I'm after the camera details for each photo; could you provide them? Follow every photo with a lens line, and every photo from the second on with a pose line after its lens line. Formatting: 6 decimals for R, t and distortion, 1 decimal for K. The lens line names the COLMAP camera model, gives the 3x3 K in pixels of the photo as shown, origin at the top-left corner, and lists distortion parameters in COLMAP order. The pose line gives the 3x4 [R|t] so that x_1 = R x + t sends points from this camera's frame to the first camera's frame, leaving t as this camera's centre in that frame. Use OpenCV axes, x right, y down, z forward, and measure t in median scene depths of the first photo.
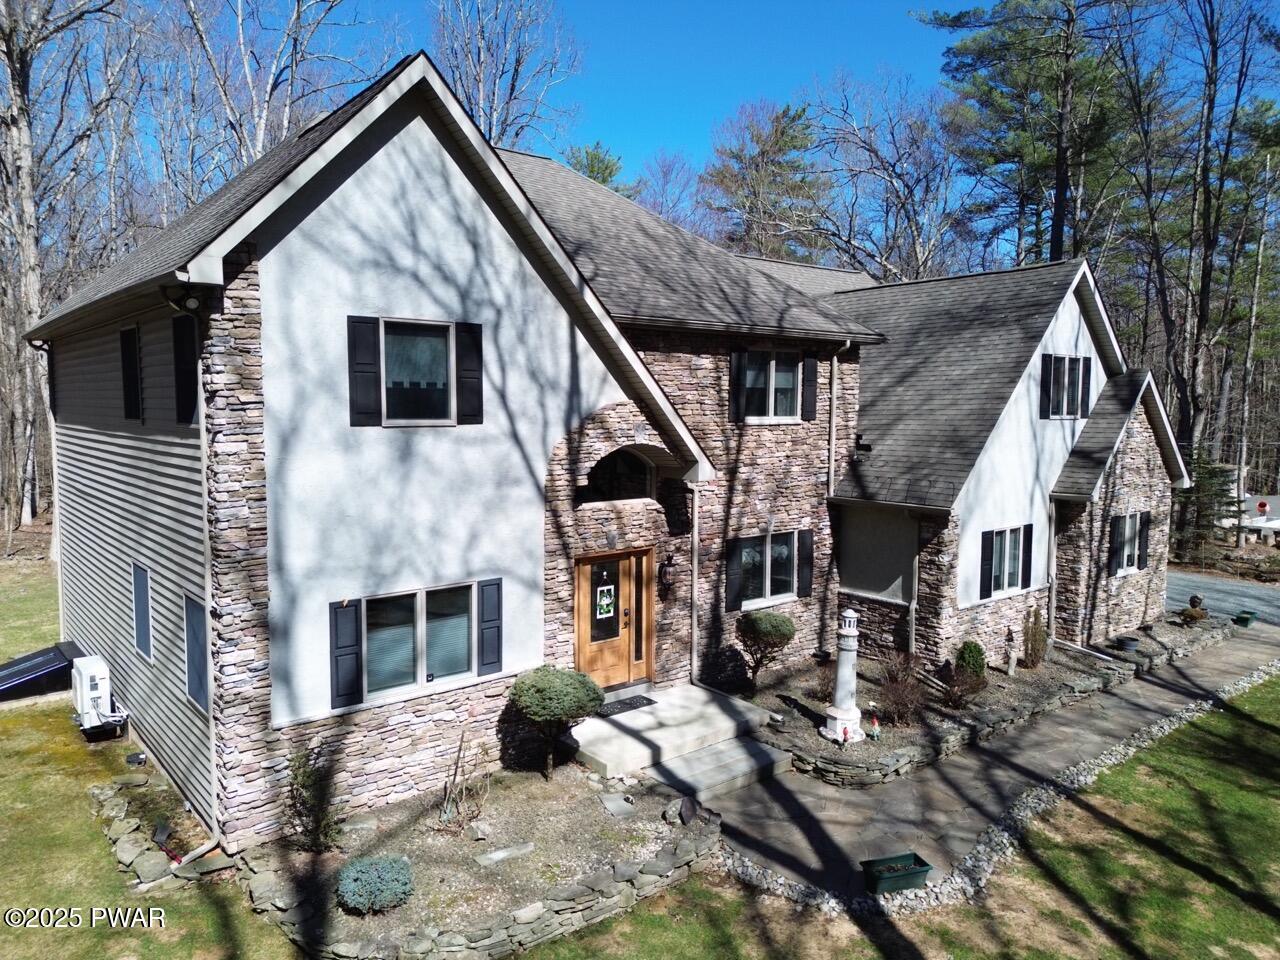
lens RADIAL K [[897.6, 0, 640.0], [0, 897.6, 480.0], [0, 0, 1]] dist [0.039342, -0.027360]
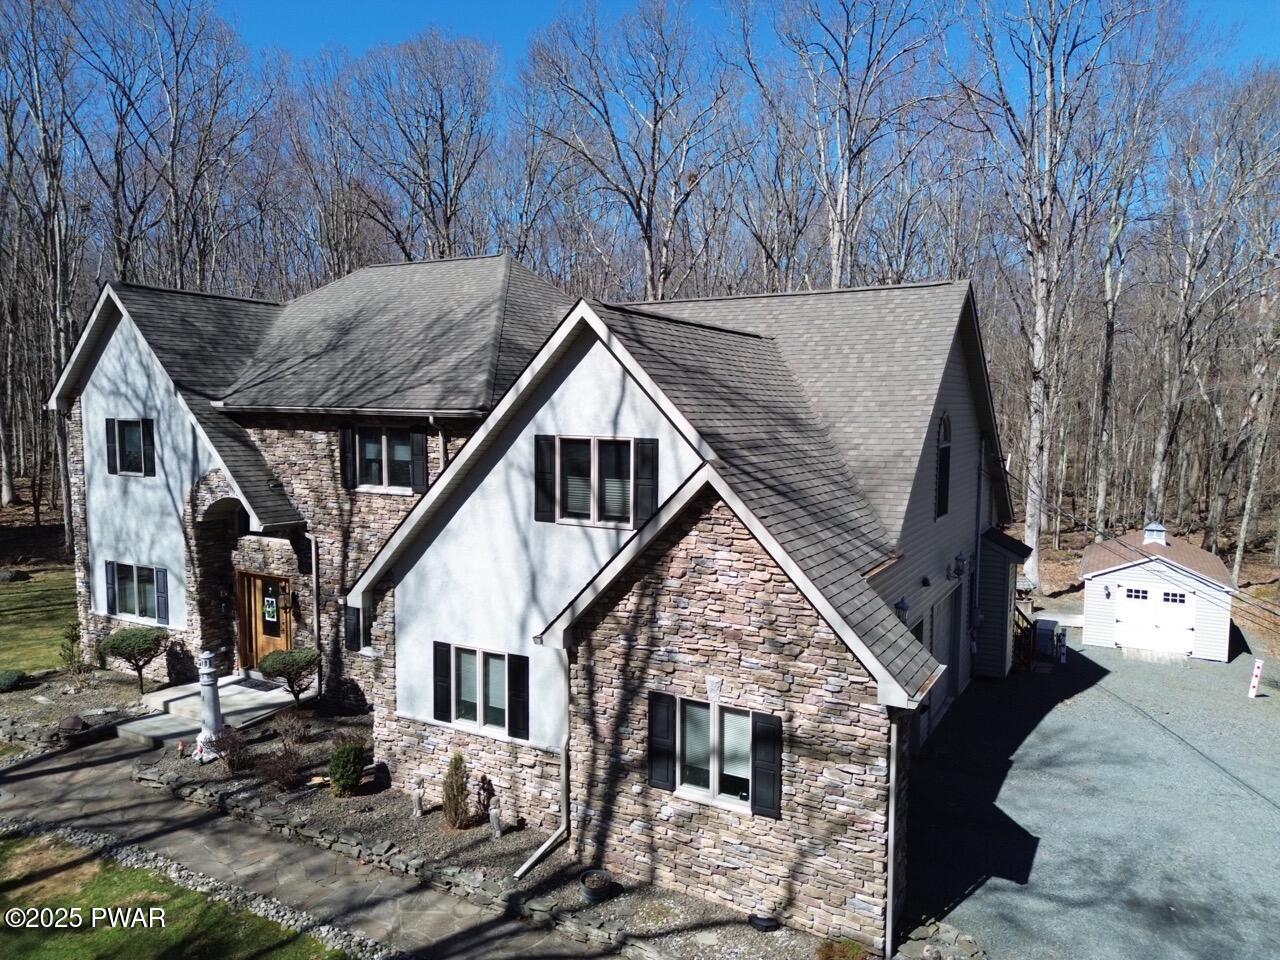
lens RADIAL K [[897.6, 0, 640.0], [0, 897.6, 480.0], [0, 0, 1]] dist [0.039342, -0.027360]
pose [[0.356219, 0.080324, -0.930944, 1.702806], [-0.076339, 0.995470, 0.056681, -0.218996], [0.931279, 0.050876, 0.360737, 1.193718]]
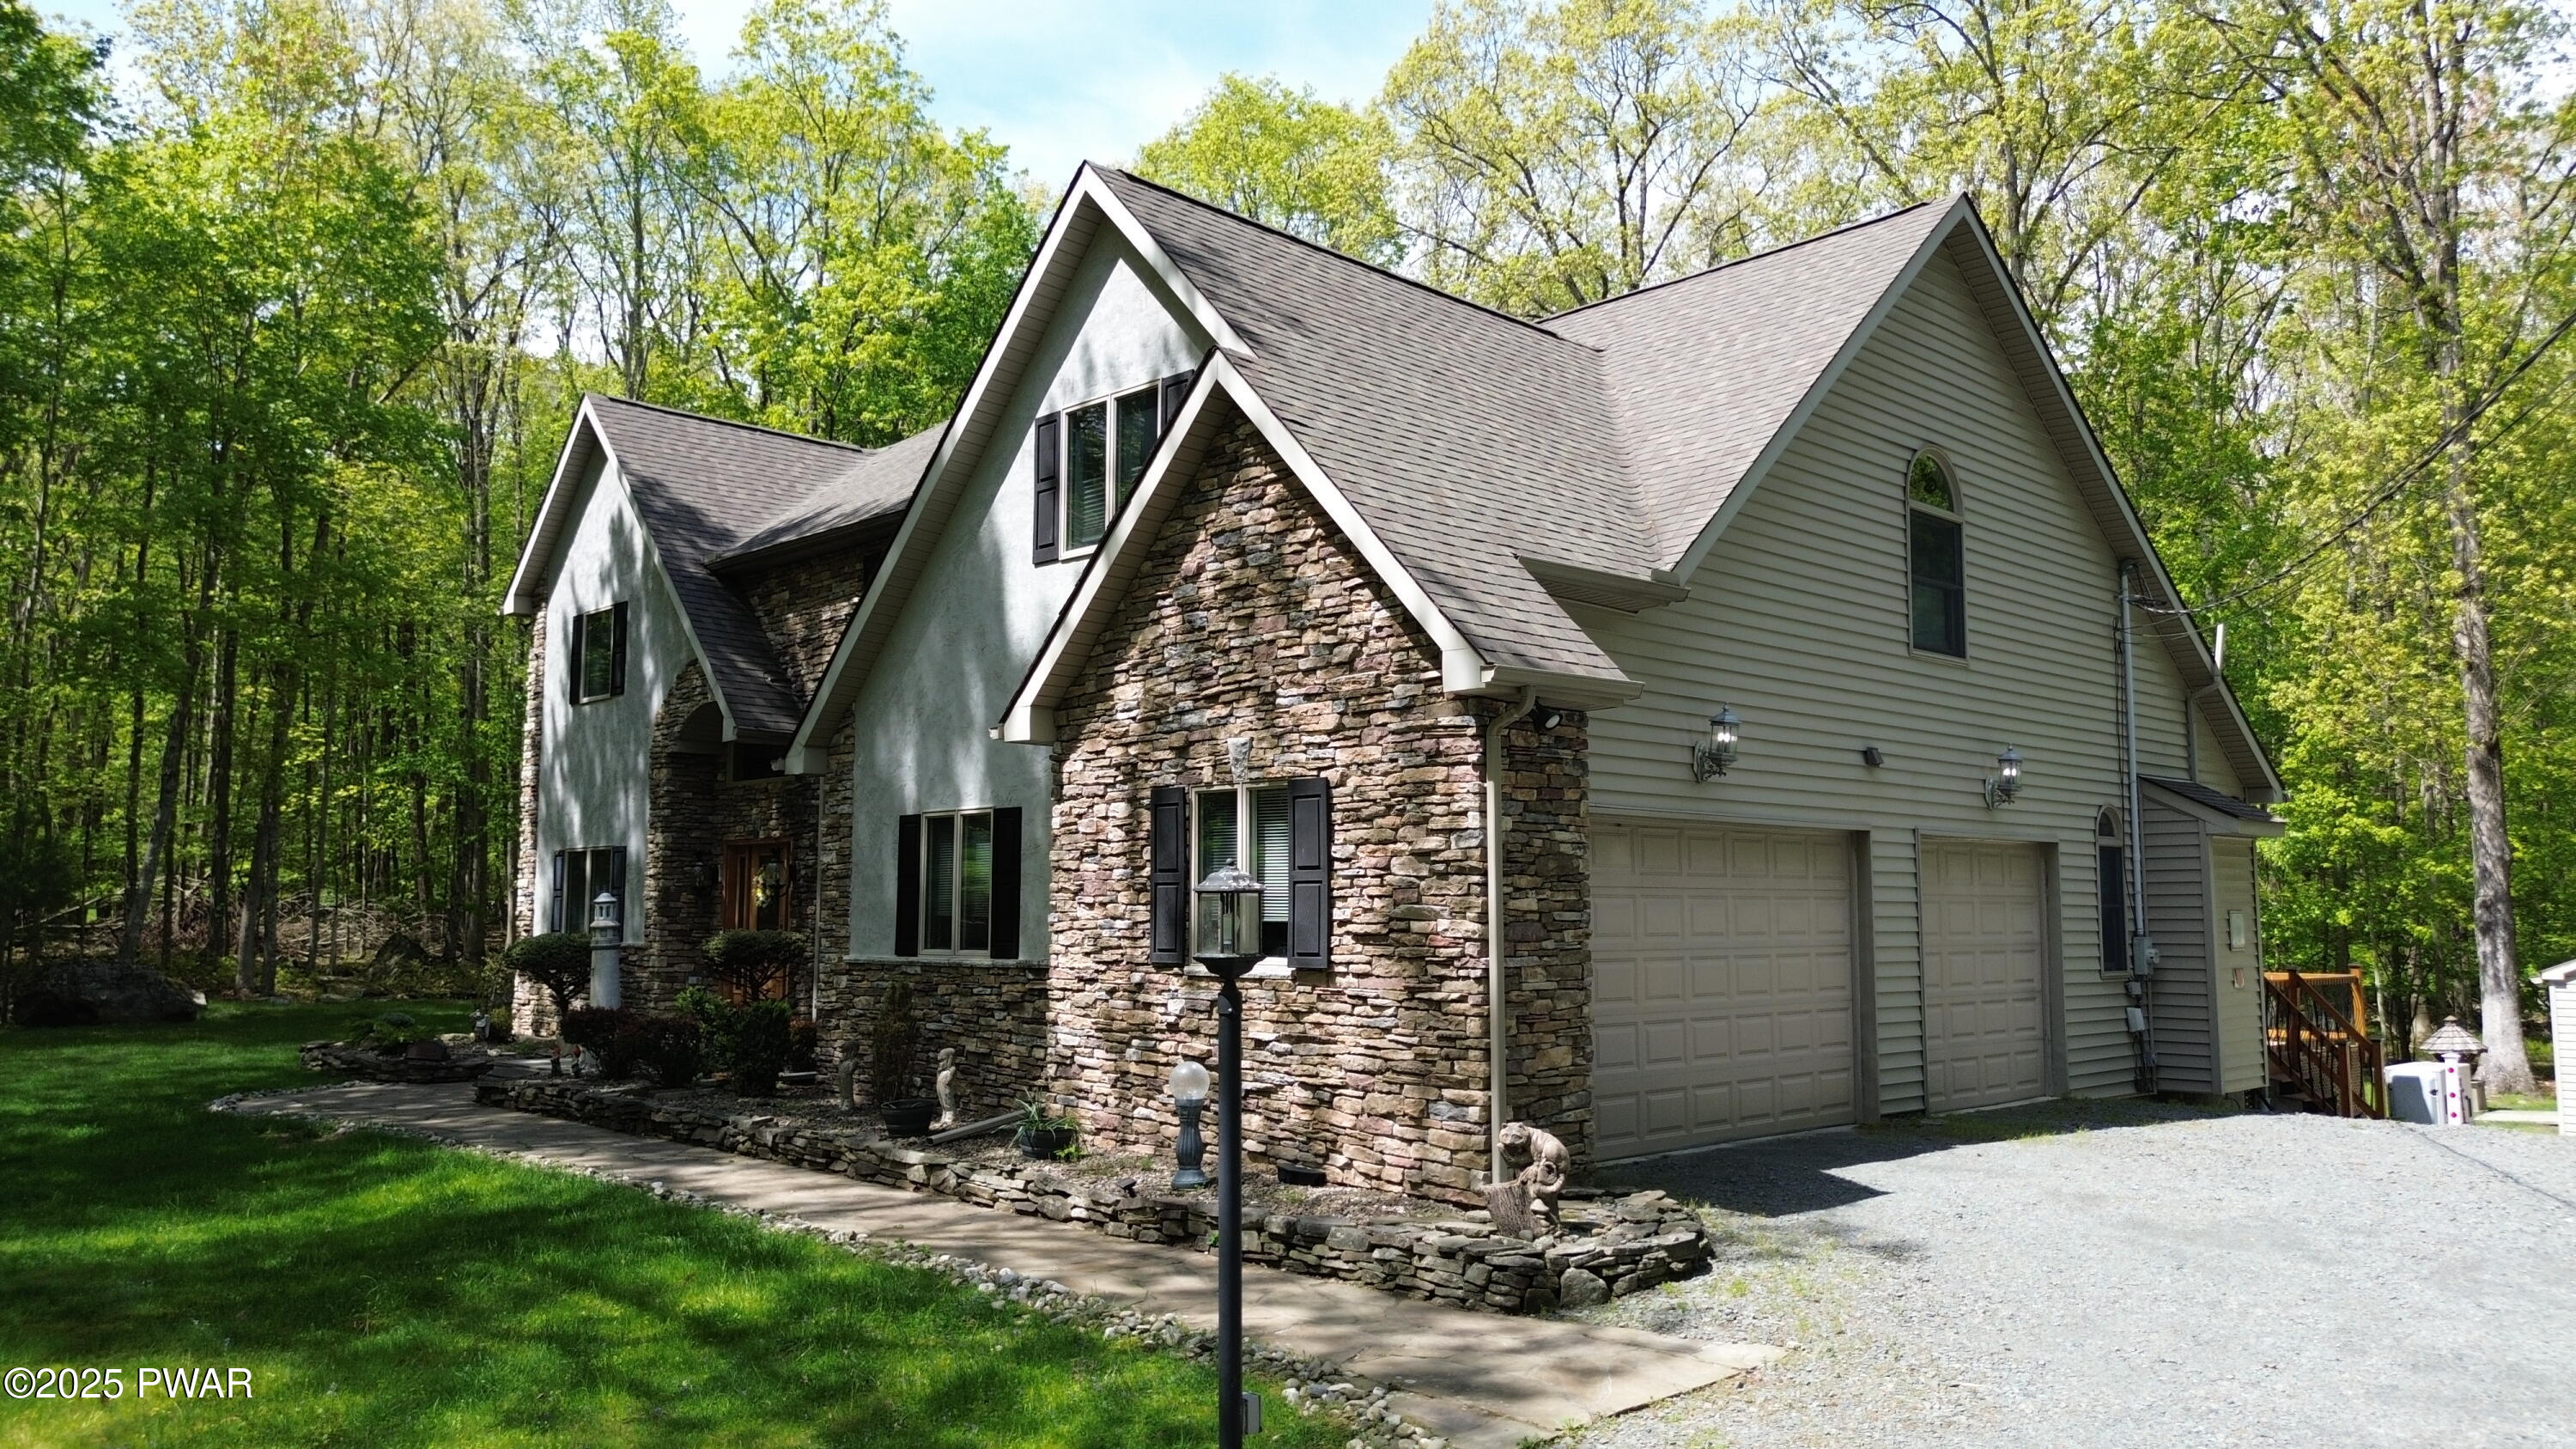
lens RADIAL K [[1859.7, 0, 1288.0], [0, 1859.7, 724.5], [0, 0, 1]] dist [0.003358, 0.000679]
pose [[0.072655, -0.105588, -0.991752, 1.944003], [-0.079606, 0.990594, -0.111296, 0.144262], [0.994175, 0.087036, 0.063566, 1.574249]]
